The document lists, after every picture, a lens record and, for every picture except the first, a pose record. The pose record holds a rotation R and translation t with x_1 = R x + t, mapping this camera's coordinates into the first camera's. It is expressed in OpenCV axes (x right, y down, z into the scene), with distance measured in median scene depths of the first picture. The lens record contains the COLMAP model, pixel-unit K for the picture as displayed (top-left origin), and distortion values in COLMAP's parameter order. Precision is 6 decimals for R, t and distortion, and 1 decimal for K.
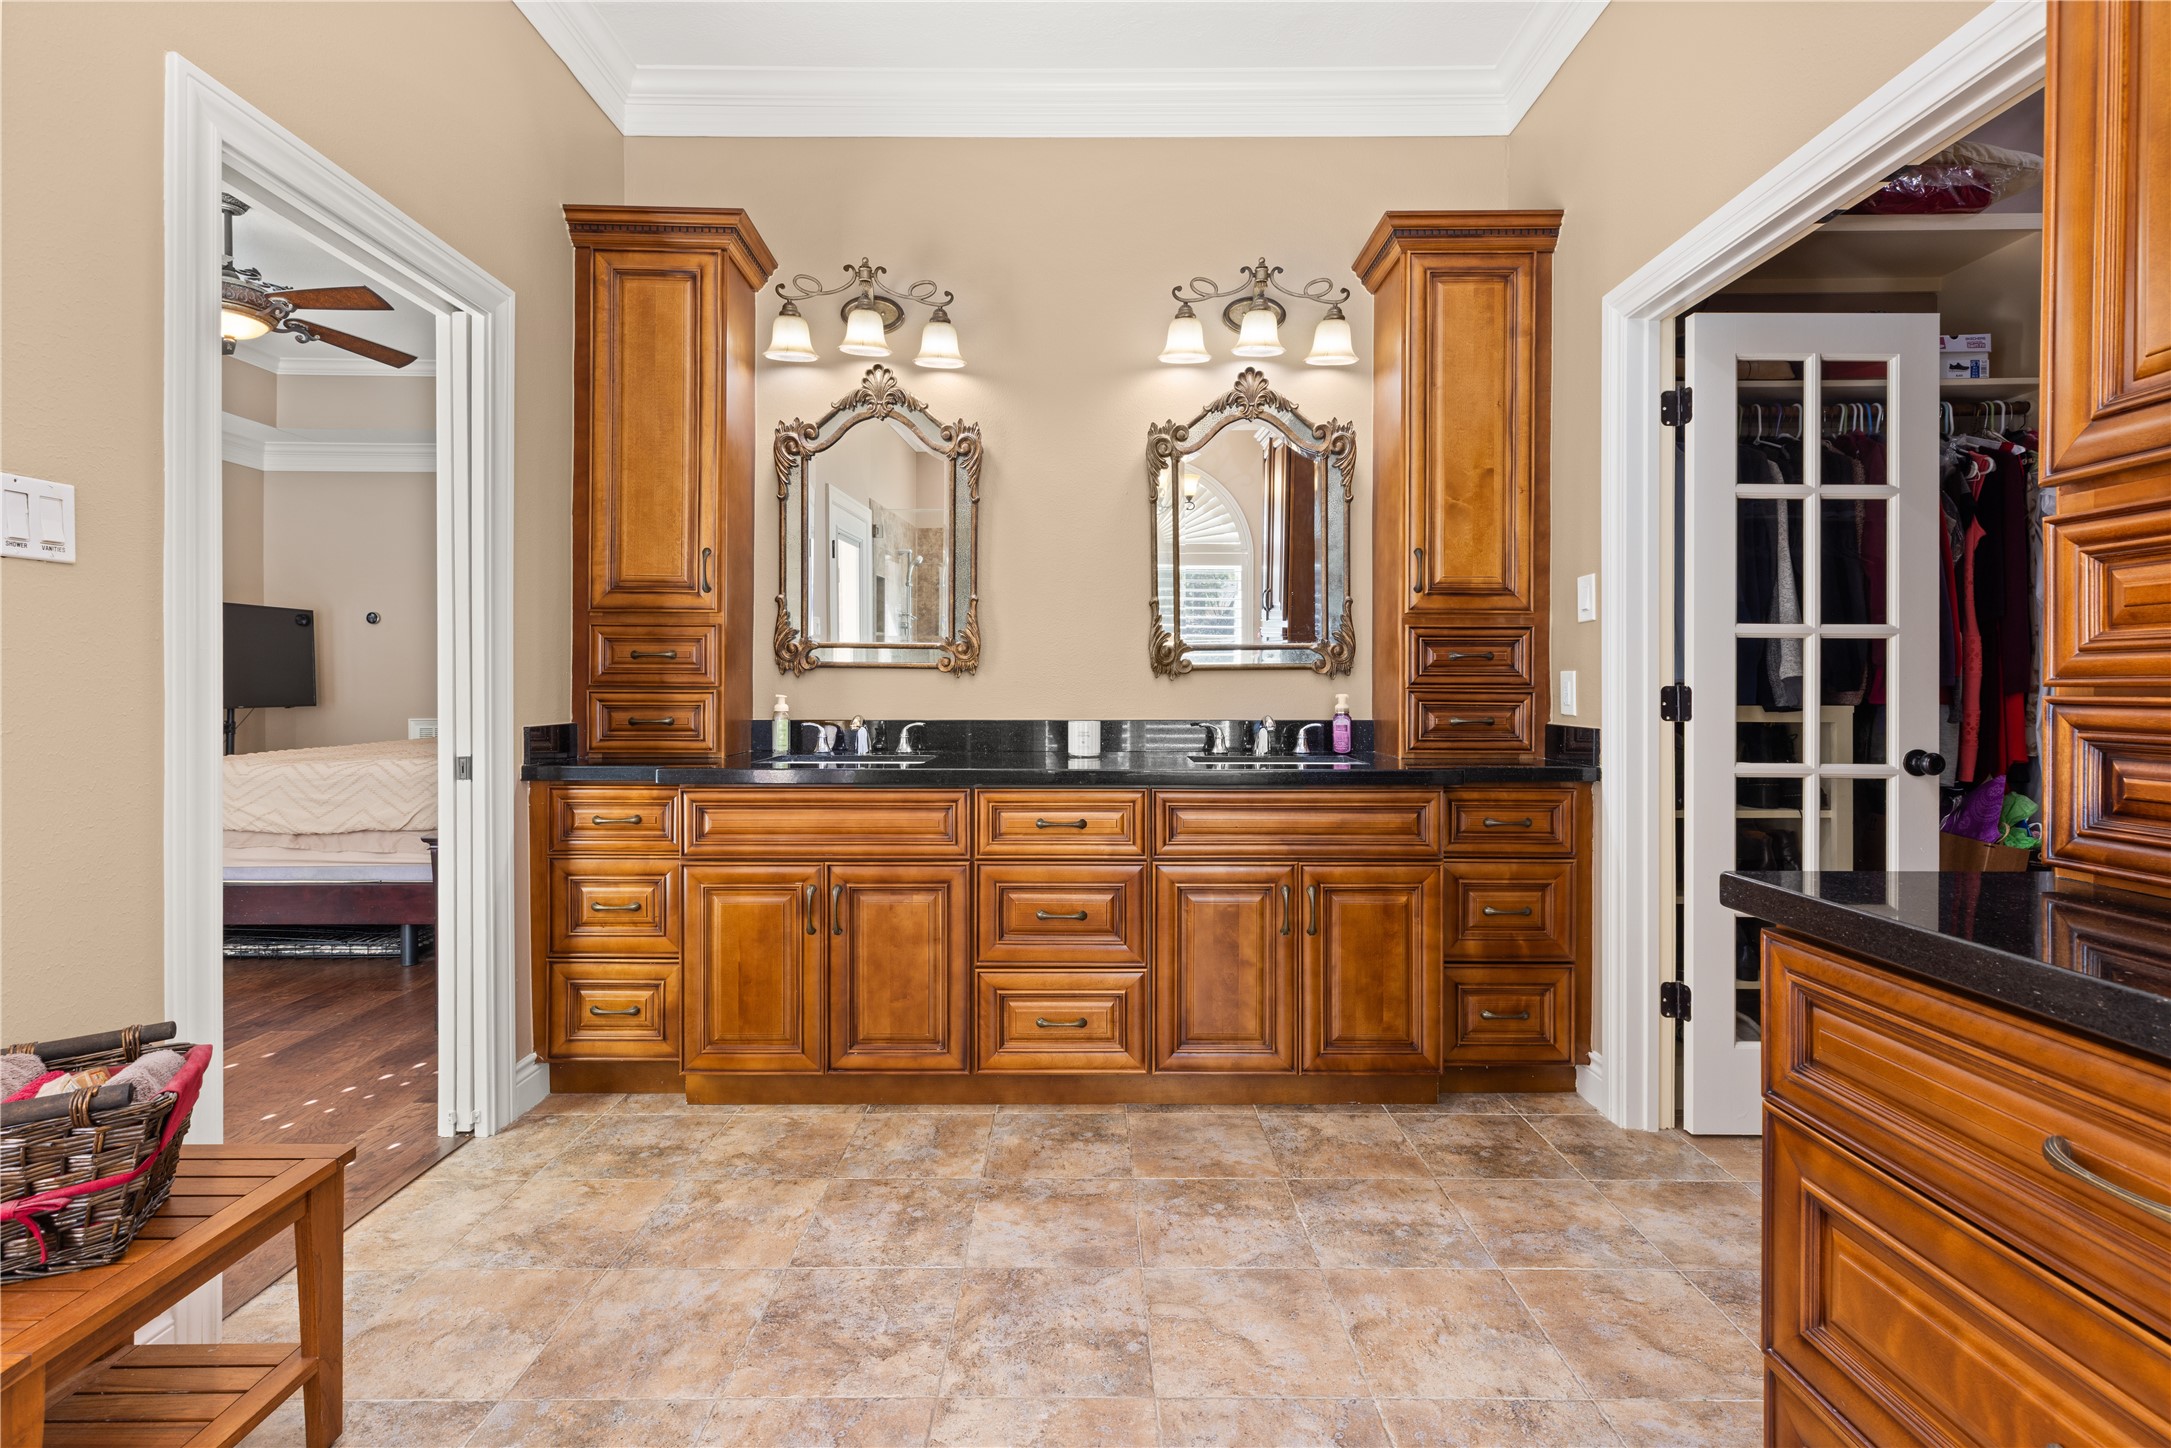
lens RADIAL K [[965.3, 0, 1075.0], [0, 965.3, 720.4], [0, 0, 1]] dist [-0.000344, 0.000128]
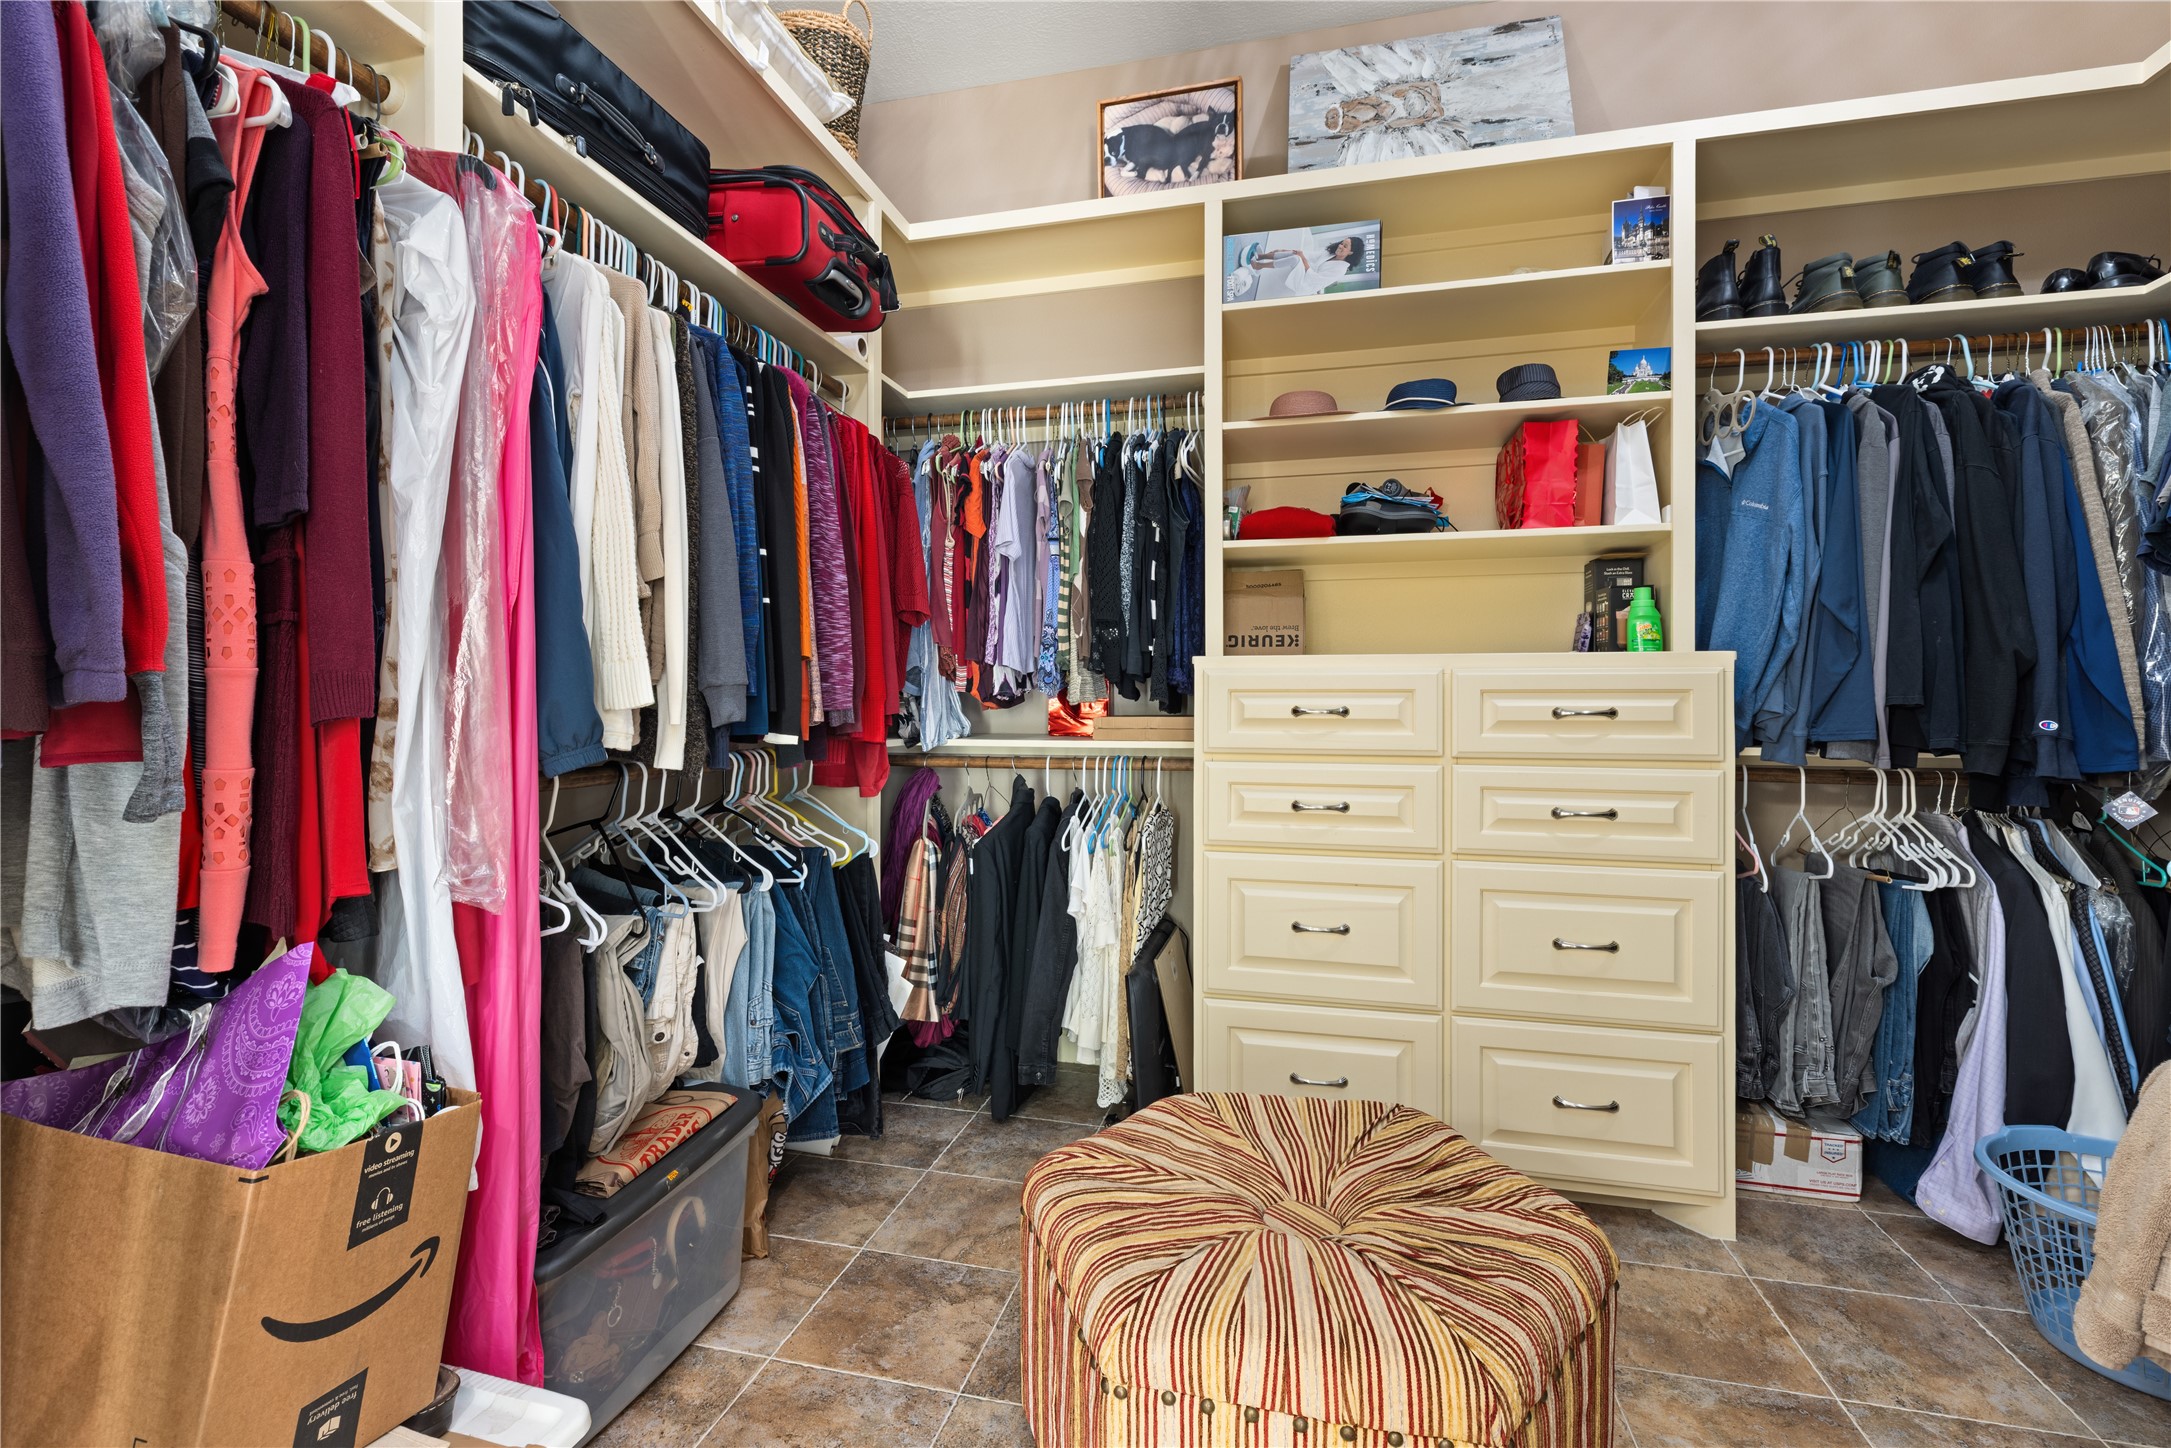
lens RADIAL K [[965.3, 0, 1075.0], [0, 965.3, 720.4], [0, 0, 1]] dist [-0.000344, 0.000128]
pose [[0.220413, -0.002125, 0.975404, 0.653870], [0.000776, 0.999998, 0.002003, -0.028551], [-0.975406, 0.000316, 0.220414, 0.619812]]
